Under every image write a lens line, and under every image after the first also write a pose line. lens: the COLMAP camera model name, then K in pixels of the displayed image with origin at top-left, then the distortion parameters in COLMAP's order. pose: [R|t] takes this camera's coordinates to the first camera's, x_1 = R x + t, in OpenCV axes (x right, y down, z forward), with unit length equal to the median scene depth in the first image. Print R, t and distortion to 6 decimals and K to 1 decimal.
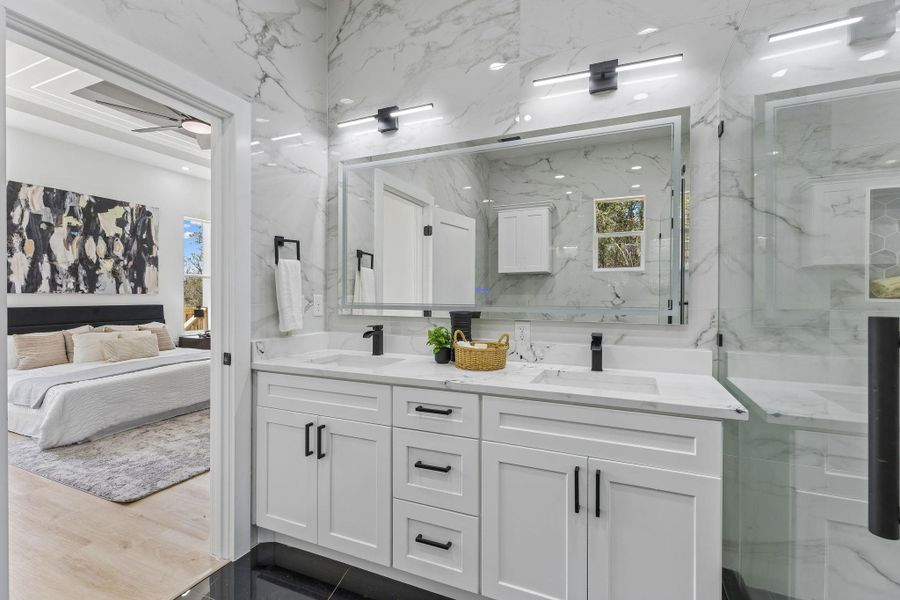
lens RADIAL K [[405.4, 0, 448.1], [0, 405.4, 297.2], [0, 0, 1]] dist [0.000783, 0.000261]
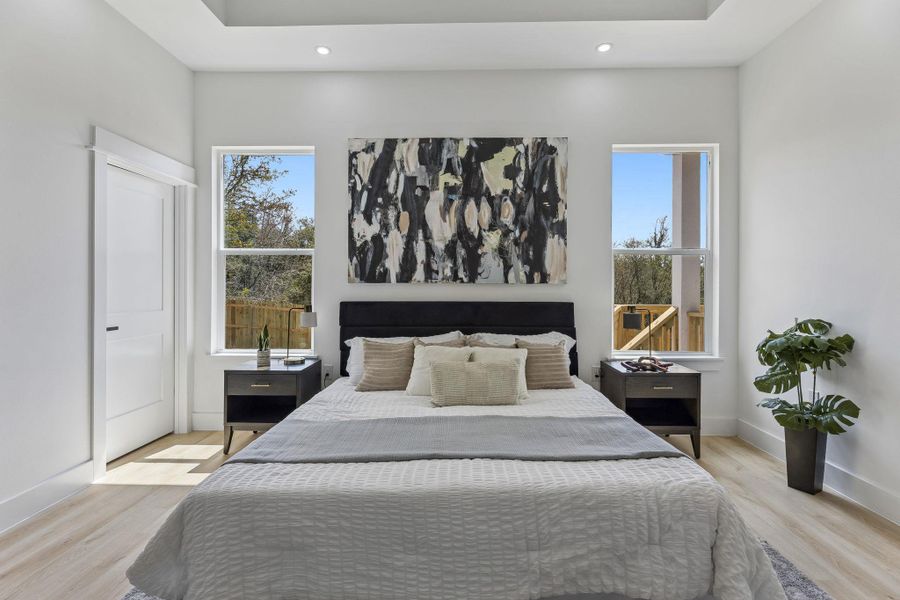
lens RADIAL K [[405.4, 0, 448.1], [0, 405.4, 297.2], [0, 0, 1]] dist [0.000783, 0.000261]
pose [[0.383535, 0.002205, -0.923524, -0.273773], [-0.007396, 0.999972, -0.000684, 0.015136], [0.923497, 0.007092, 0.383541, 0.711066]]
